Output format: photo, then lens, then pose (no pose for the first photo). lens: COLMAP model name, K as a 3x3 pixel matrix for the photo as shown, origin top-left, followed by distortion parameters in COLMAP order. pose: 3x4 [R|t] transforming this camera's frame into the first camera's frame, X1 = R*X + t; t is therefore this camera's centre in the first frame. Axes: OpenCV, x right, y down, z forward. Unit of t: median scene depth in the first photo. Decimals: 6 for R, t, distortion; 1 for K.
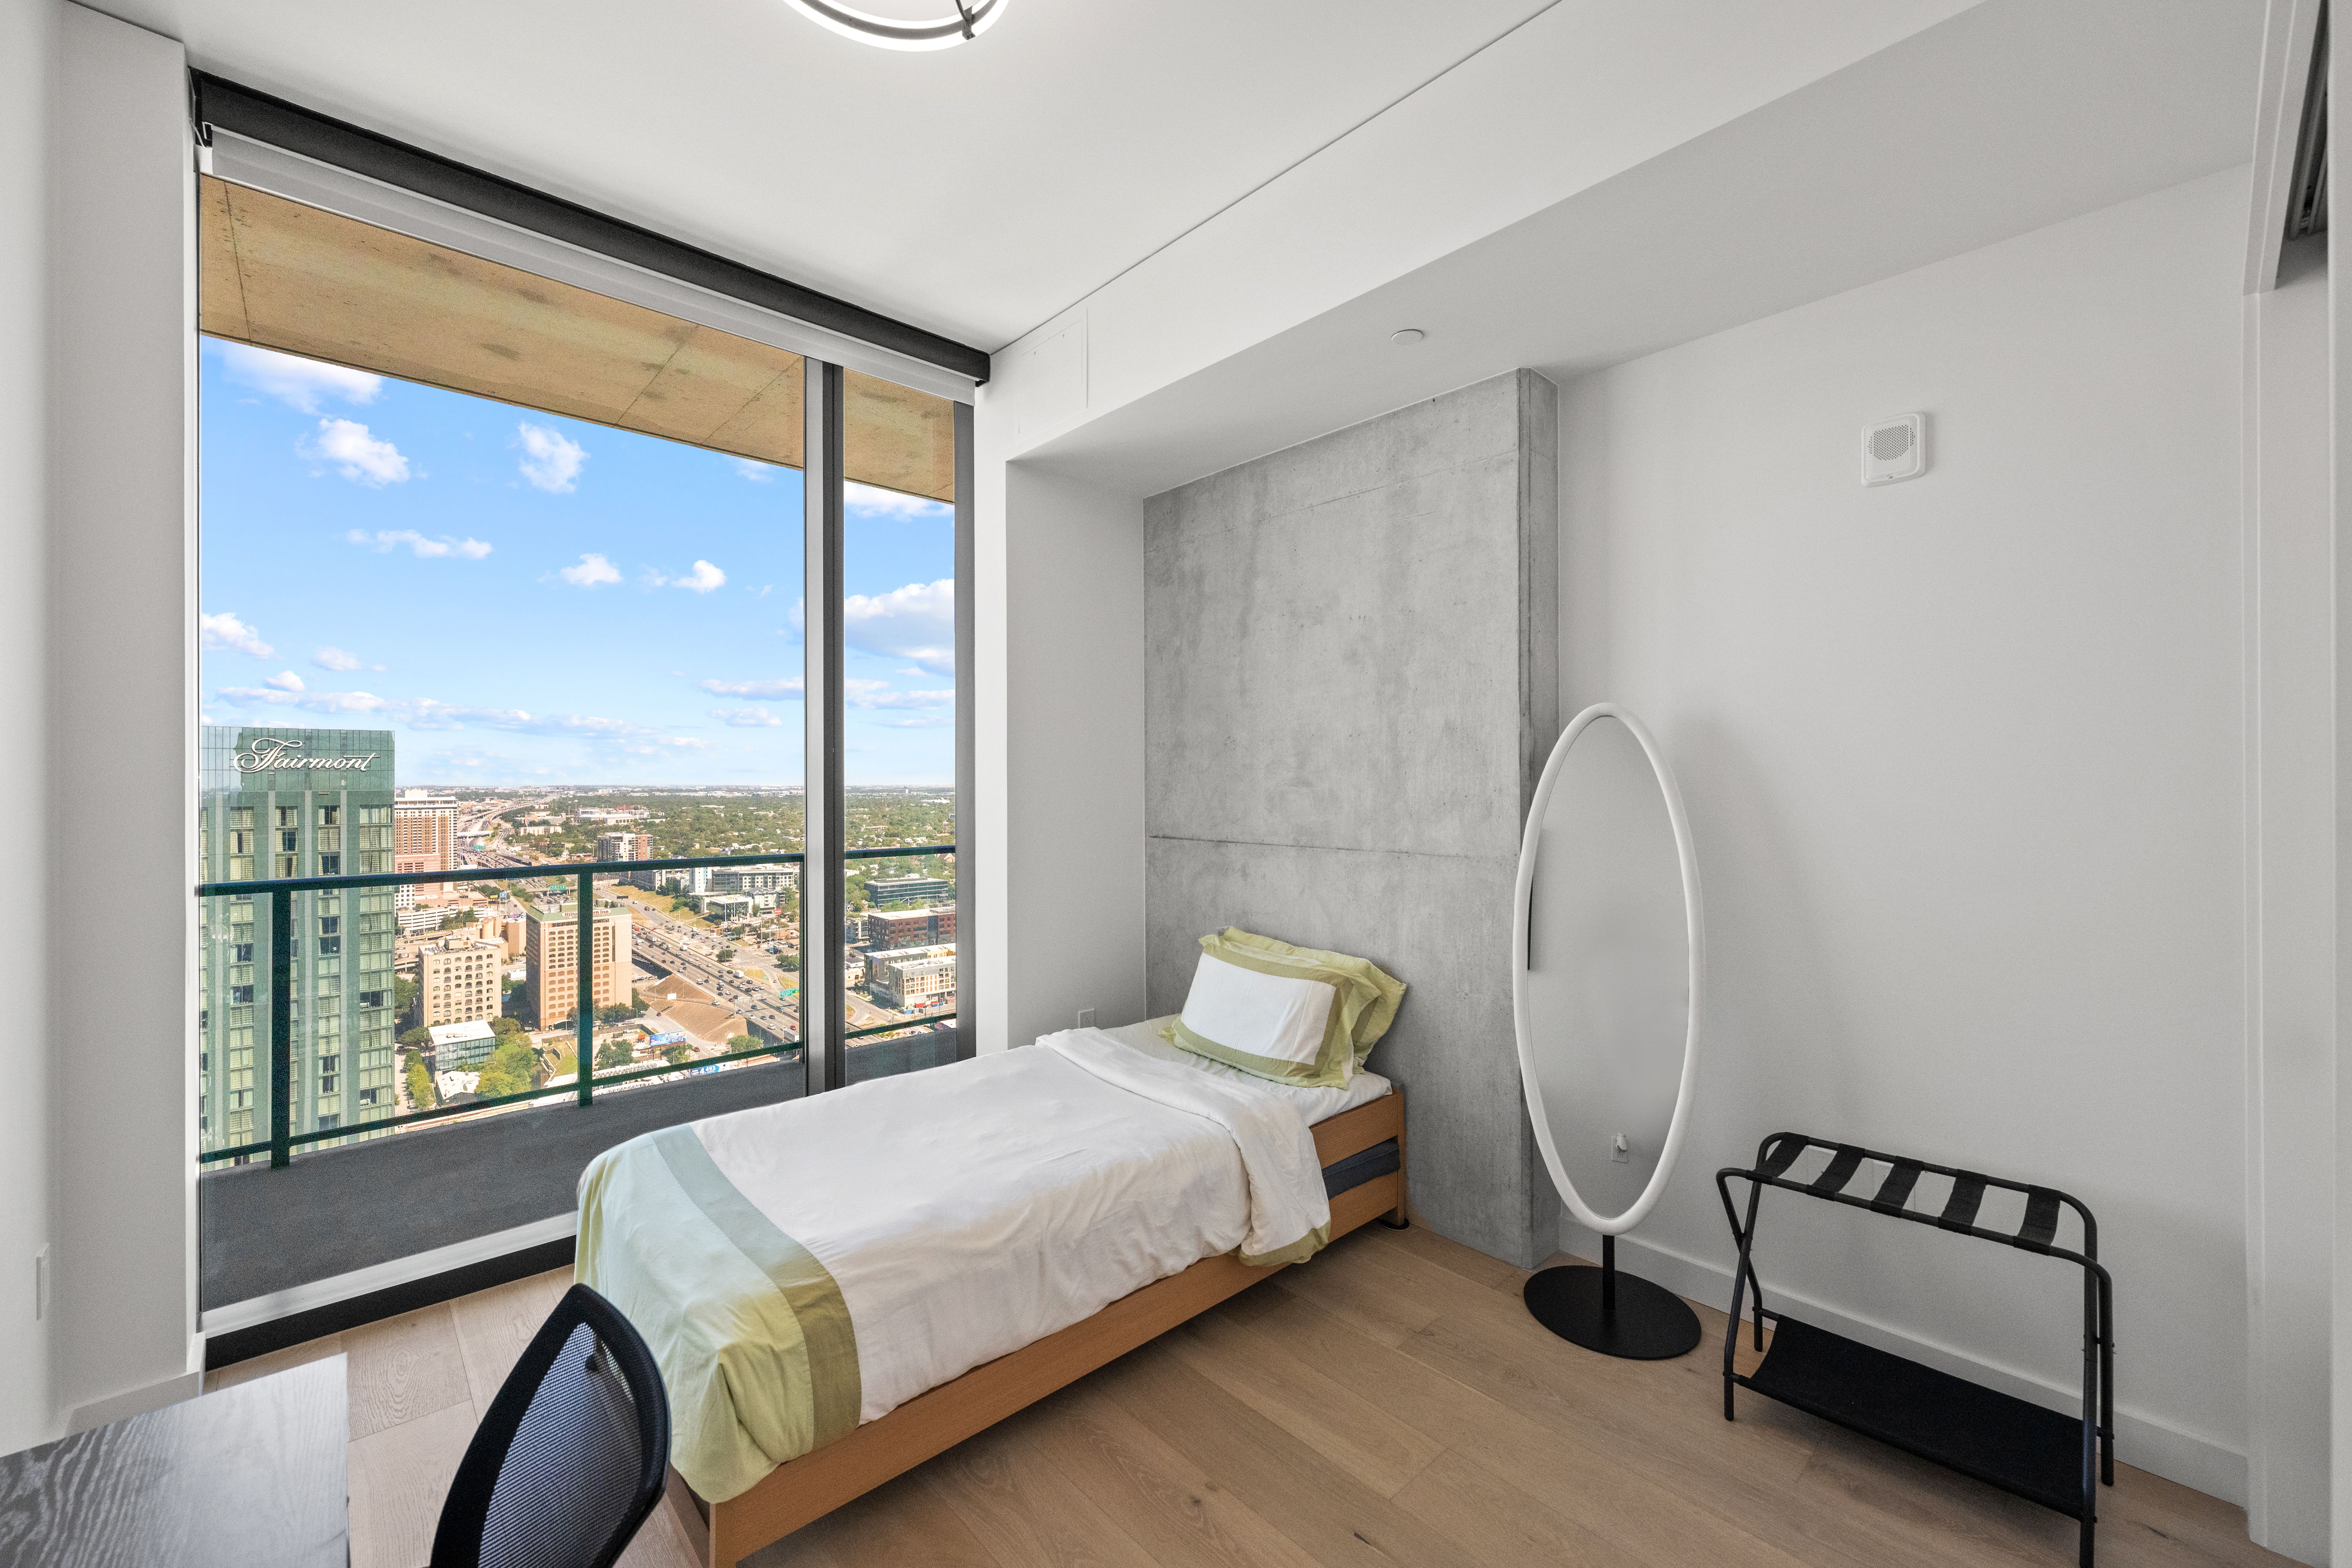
lens RADIAL K [[940.4, 0, 1227.4], [0, 940.4, 768.5], [0, 0, 1]] dist [-0.001903, -0.000151]
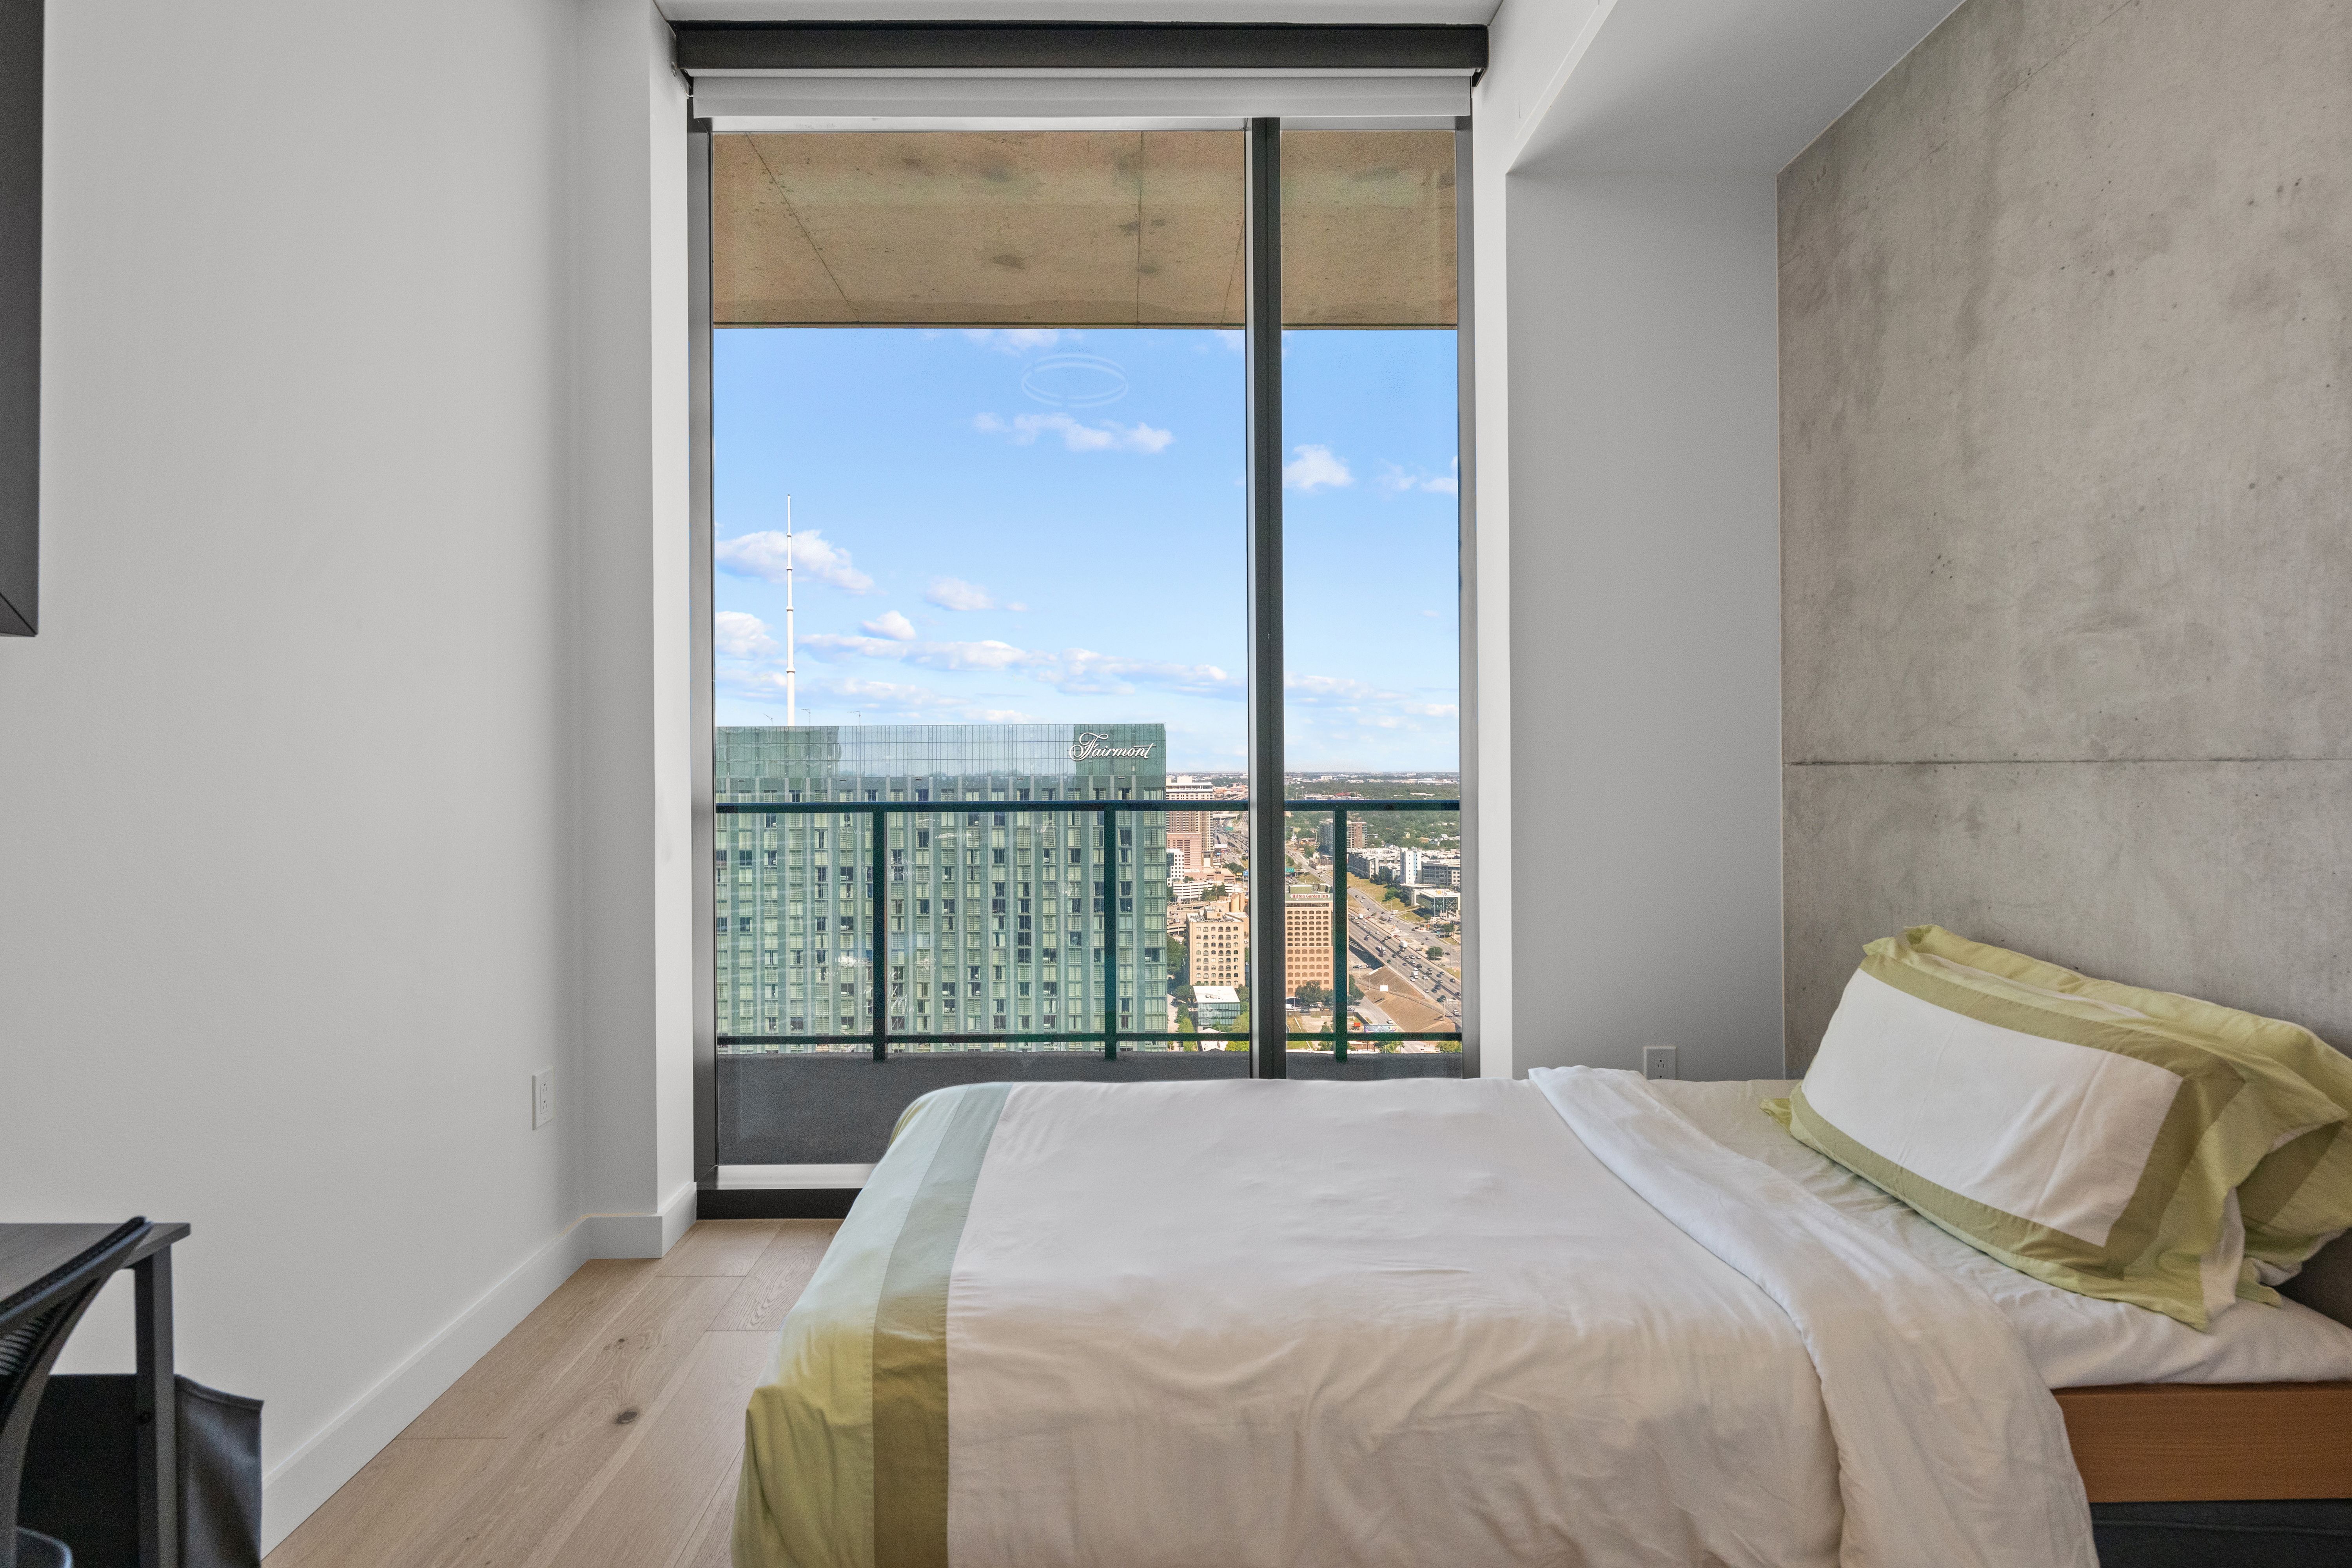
lens RADIAL K [[1088.6, 0, 1132.5], [0, 1088.6, 767.0], [0, 0, 1]] dist [-0.000922, -0.000748]
pose [[0.721787, -0.004169, -0.692102, 0.097461], [0.012555, 0.999896, 0.007071, 0.073761], [0.692001, -0.013793, 0.721765, 0.285274]]
